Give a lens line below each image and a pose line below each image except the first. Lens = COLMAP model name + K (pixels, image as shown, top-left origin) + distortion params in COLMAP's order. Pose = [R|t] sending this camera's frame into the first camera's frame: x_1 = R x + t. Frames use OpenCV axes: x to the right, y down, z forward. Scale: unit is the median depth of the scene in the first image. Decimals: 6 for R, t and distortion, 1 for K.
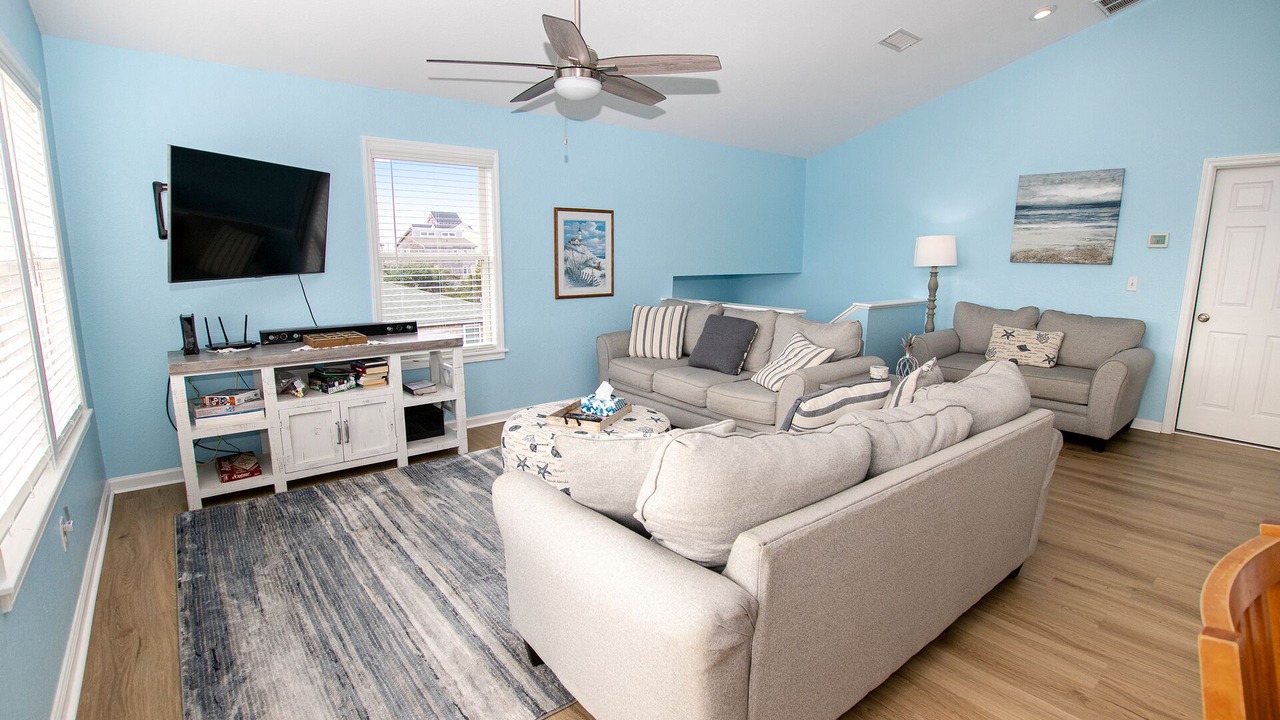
lens RADIAL K [[594.6, 0, 640.0], [0, 594.6, 360.0], [0, 0, 1]] dist [-0.004277, -0.000623]
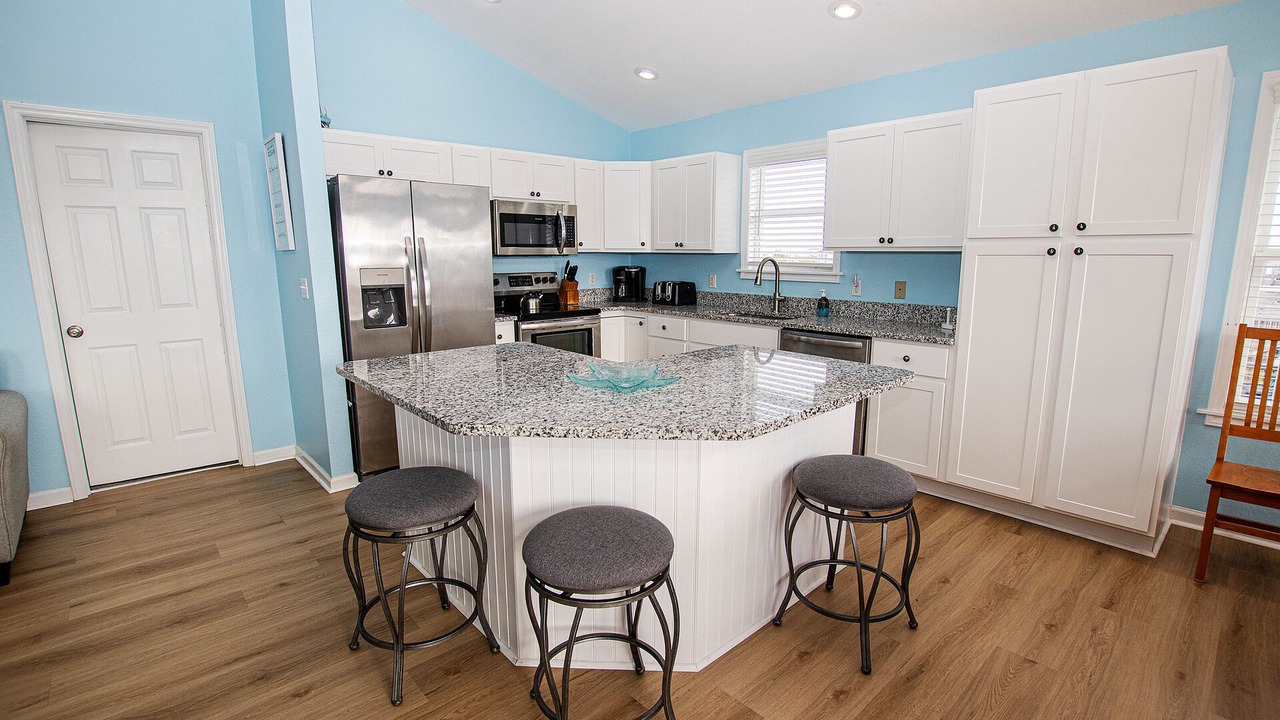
lens RADIAL K [[594.6, 0, 640.0], [0, 594.6, 360.0], [0, 0, 1]] dist [-0.004277, -0.000623]
pose [[-0.030567, -0.180783, 0.983048, 0.238402], [0.172022, 0.967881, 0.183342, -0.058051], [-0.984619, 0.174710, 0.001513, 0.366009]]
